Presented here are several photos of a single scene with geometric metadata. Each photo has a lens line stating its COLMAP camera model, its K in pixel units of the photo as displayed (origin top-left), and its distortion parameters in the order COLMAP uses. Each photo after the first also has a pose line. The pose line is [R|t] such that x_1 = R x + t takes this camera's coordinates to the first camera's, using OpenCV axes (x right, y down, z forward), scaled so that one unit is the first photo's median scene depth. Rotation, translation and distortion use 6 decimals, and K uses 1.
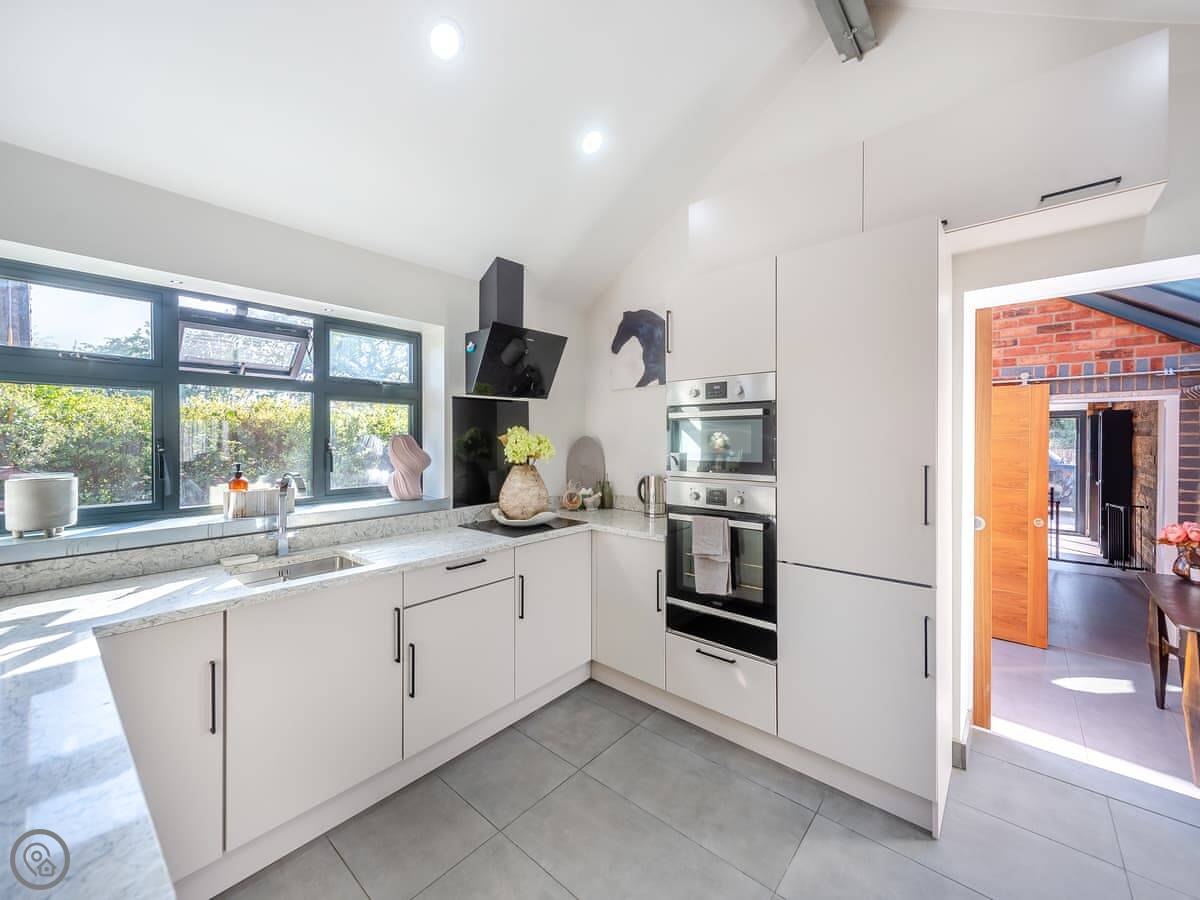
lens RADIAL K [[479.0, 0, 601.8], [0, 479.0, 439.9], [0, 0, 1]] dist [0.012144, -0.000092]
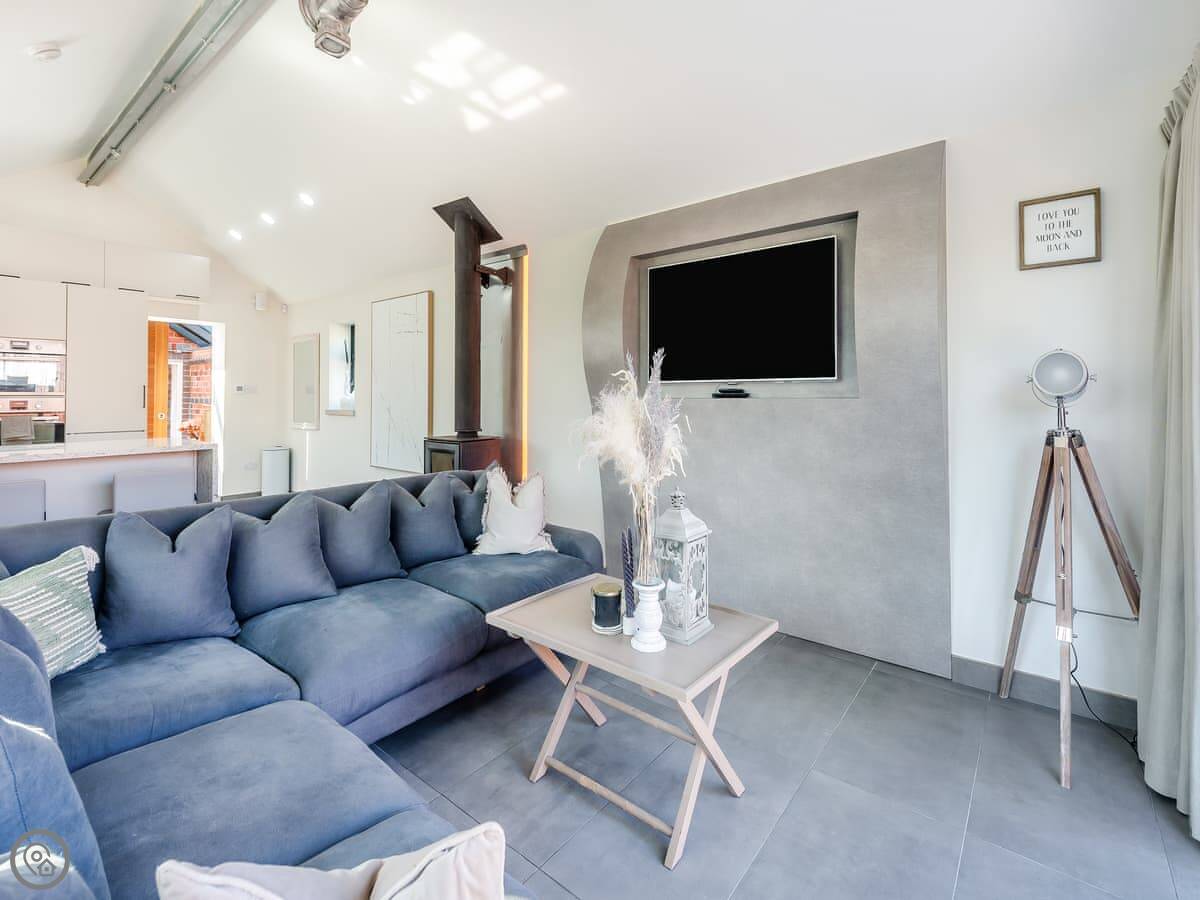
lens RADIAL K [[546.8, 0, 598.3], [0, 546.8, 384.7], [0, 0, 1]] dist [0.003783, 0.000986]
pose [[-0.031751, 0.022615, 0.999240, -1.744776], [0.005339, 0.999734, -0.022456, 0.093000], [-0.999482, 0.004621, -0.031864, -1.015716]]
